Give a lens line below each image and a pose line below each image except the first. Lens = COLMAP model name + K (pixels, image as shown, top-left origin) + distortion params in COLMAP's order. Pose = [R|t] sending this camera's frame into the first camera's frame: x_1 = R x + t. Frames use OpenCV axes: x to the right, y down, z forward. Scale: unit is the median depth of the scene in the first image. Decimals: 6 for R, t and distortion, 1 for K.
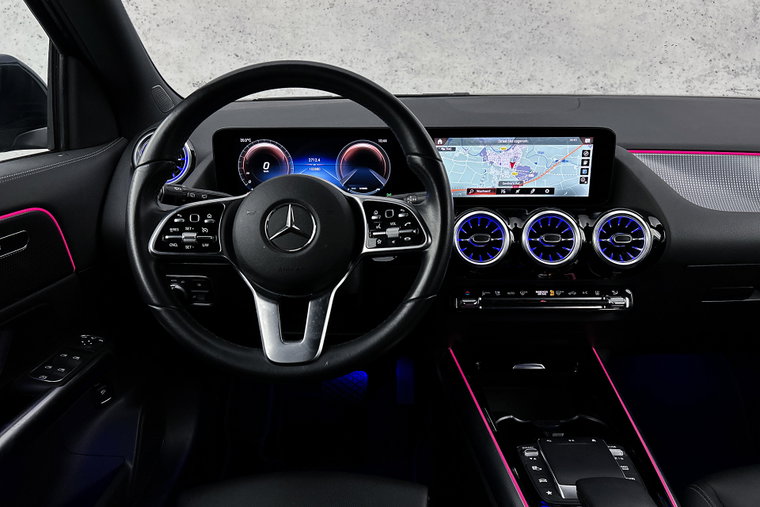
lens RADIAL K [[569.3, 0, 377.0], [0, 569.3, 257.2], [0, 0, 1]] dist [0.067815, -0.094082]
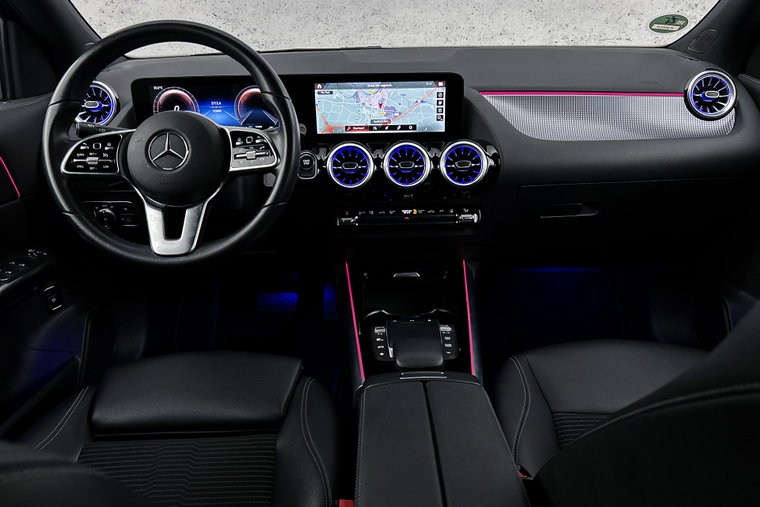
lens RADIAL K [[570.0, 0, 380.0], [0, 570.0, 253.5], [0, 0, 1]] dist [0.072949, -0.091024]
pose [[0.999859, -0.015437, -0.006656, 0.238967], [0.015802, 0.998140, 0.058875, 0.079330], [0.005735, -0.058972, 0.998243, -0.225582]]
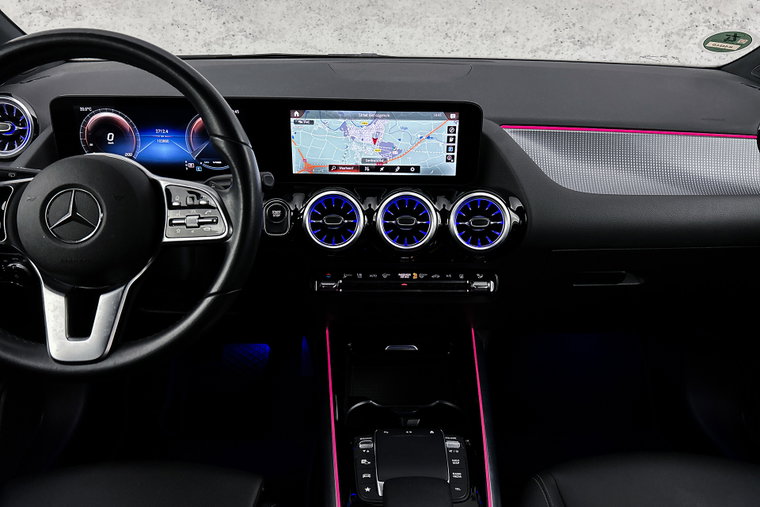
lens RADIAL K [[570.0, 0, 380.0], [0, 570.0, 253.5], [0, 0, 1]] dist [0.072949, -0.091024]
pose [[0.999879, 0.010491, 0.011497, 0.236617], [-0.011352, 0.996919, 0.077614, -0.049540], [-0.010647, -0.077735, 0.996917, 0.048043]]
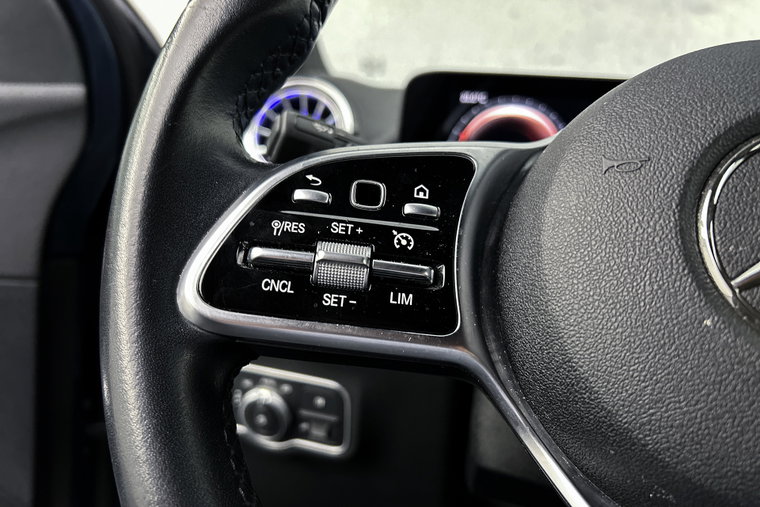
lens RADIAL K [[570.0, 0, 380.0], [0, 570.0, 253.5], [0, 0, 1]] dist [0.072949, -0.091024]
pose [[0.981805, 0.073325, -0.175166, -0.198230], [-0.100588, 0.983214, -0.152222, -0.002106], [0.161064, 0.167072, 0.972700, 0.562688]]
